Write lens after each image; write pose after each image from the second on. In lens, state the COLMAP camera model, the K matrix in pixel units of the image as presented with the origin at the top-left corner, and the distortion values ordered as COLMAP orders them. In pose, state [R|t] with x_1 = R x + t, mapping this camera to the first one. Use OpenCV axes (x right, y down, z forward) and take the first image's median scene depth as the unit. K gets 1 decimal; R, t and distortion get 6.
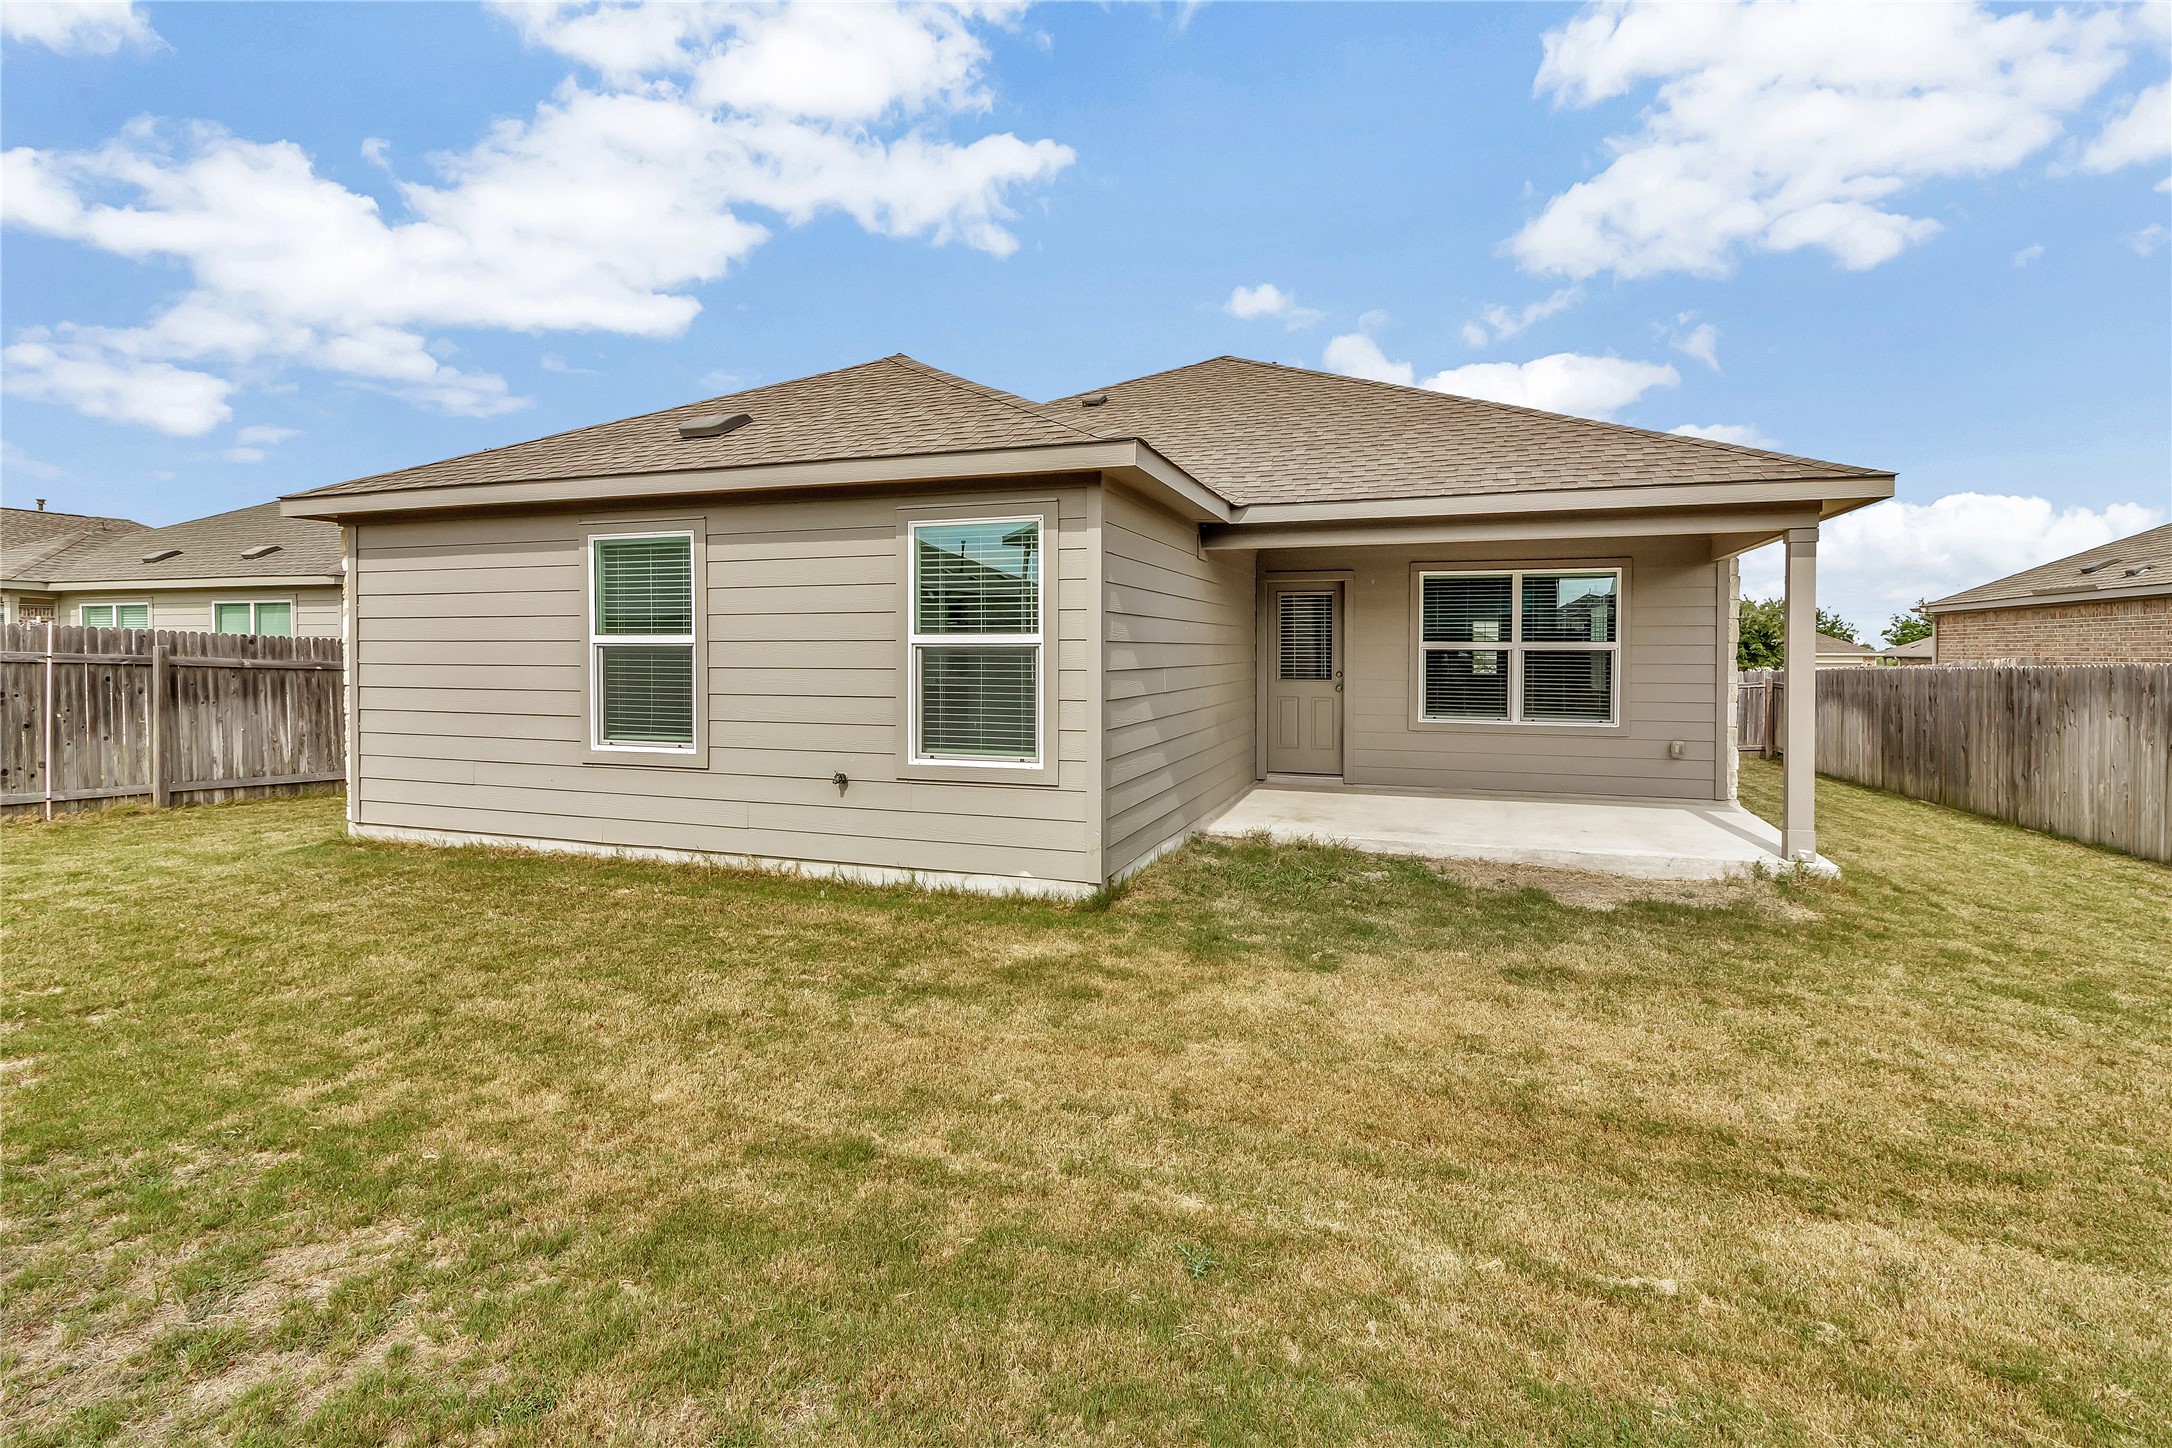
lens RADIAL K [[1010.1, 0, 1088.1], [0, 1010.1, 668.9], [0, 0, 1]] dist [-0.002318, 0.000280]
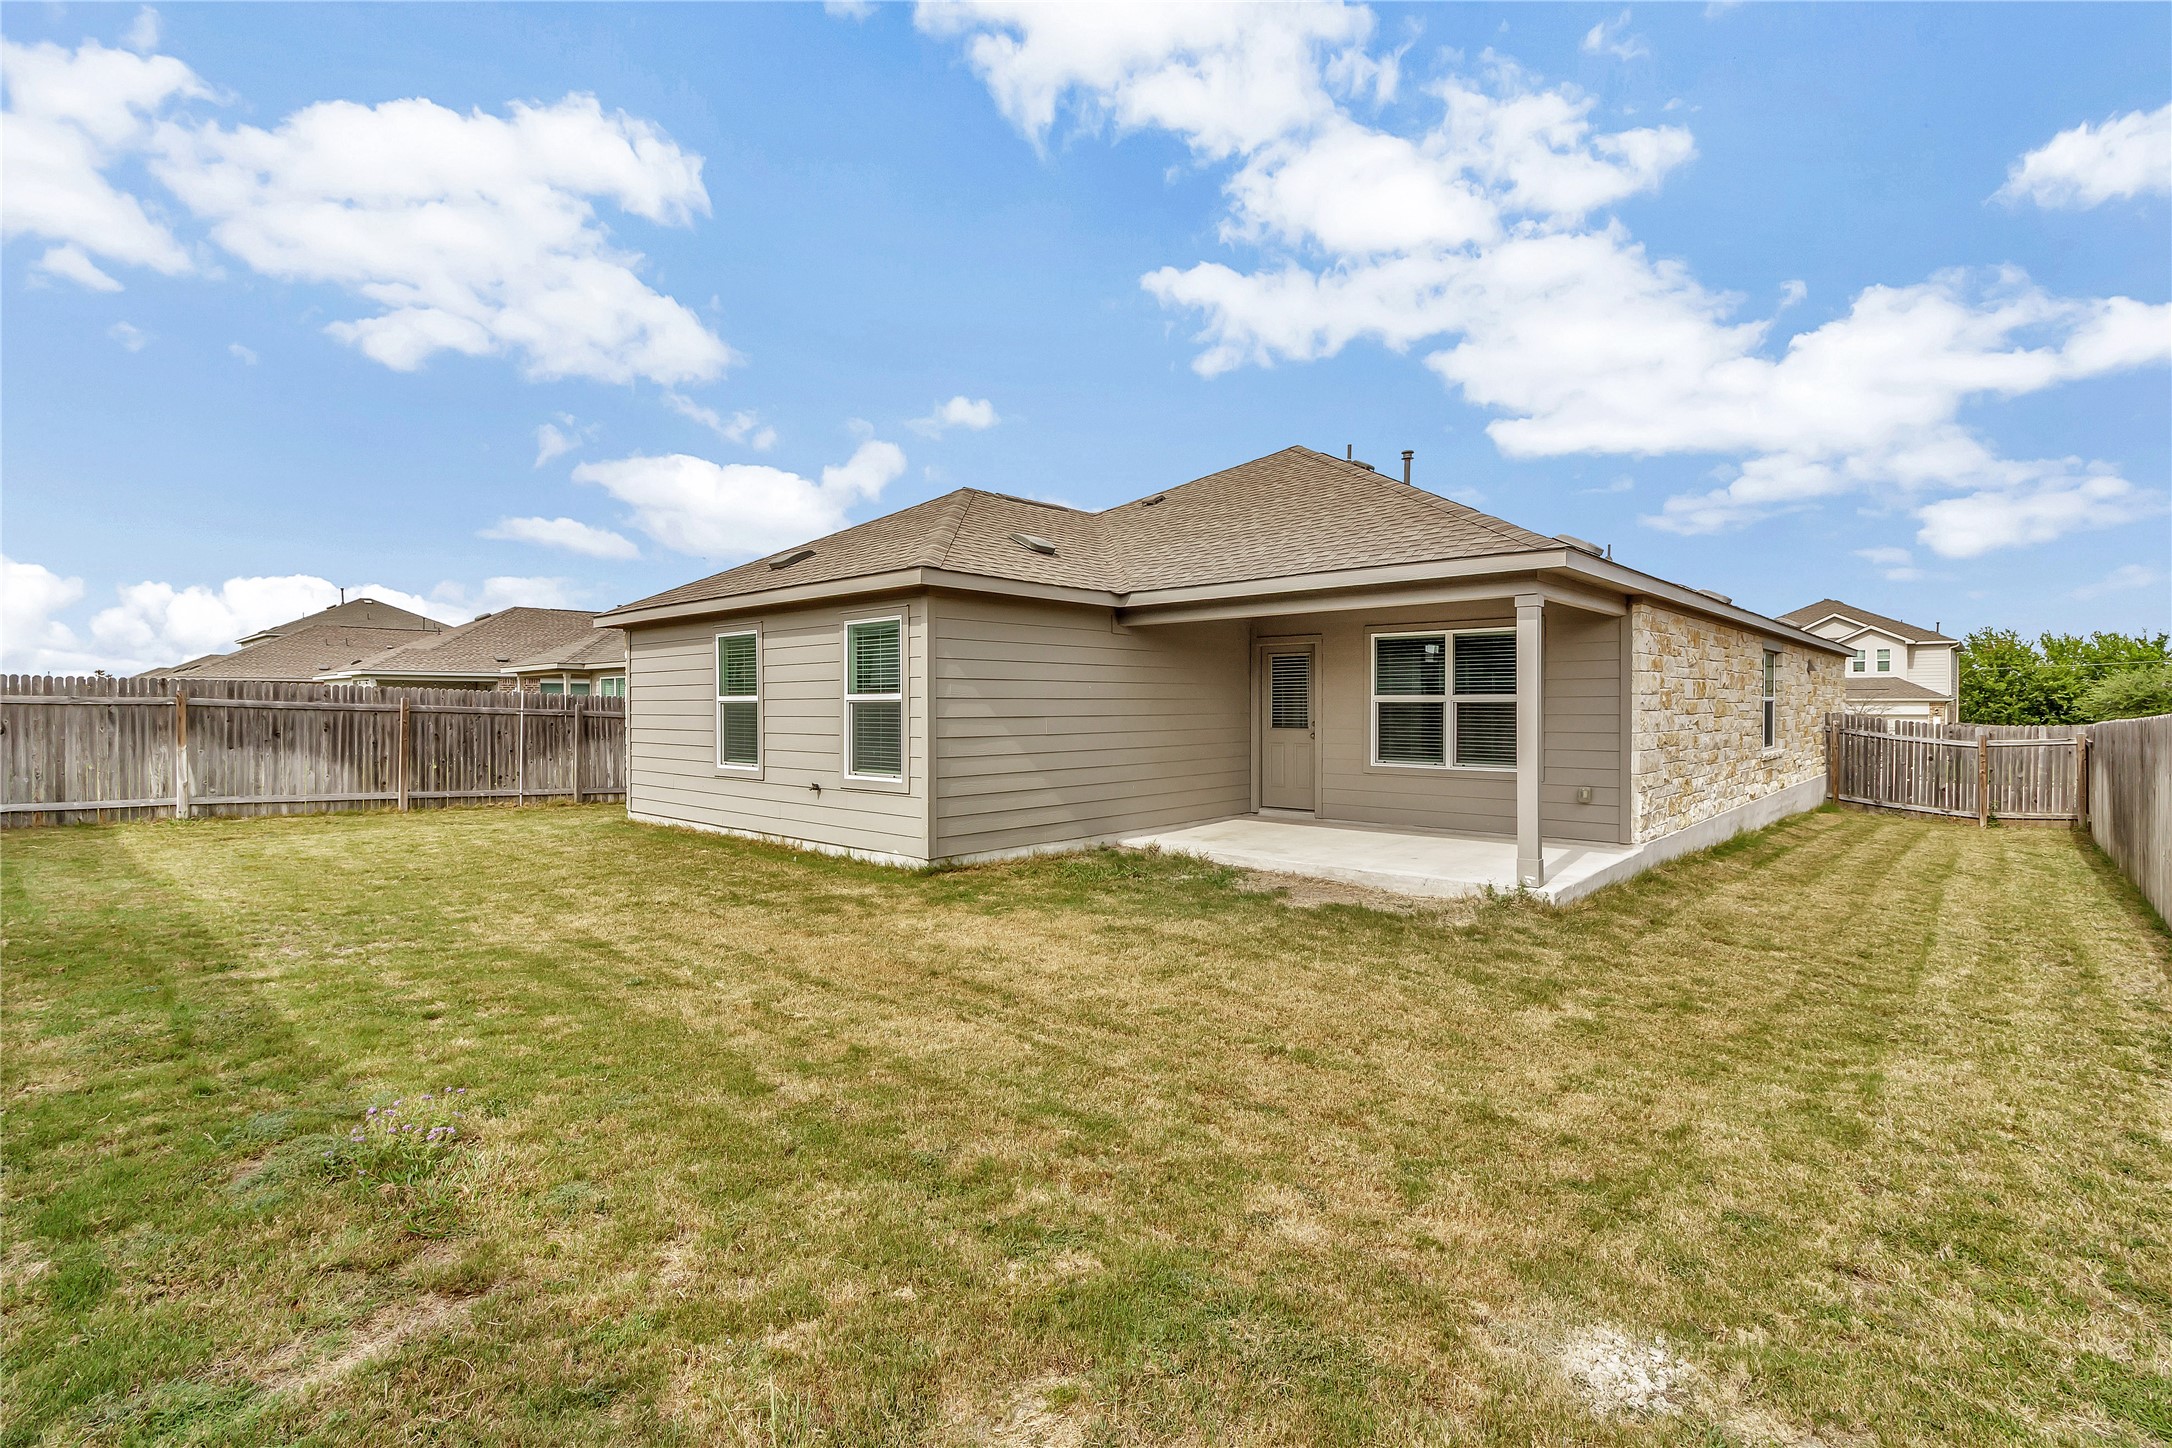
lens RADIAL K [[988.1, 0, 1086.0], [0, 988.1, 724.0], [0, 0, 1]] dist [0.002245, 0.000337]
pose [[0.918885, 0.003051, -0.394514, 0.602336], [-0.002767, 0.999995, 0.001289, 0.006298], [0.394516, -0.000093, 0.918889, -0.194107]]
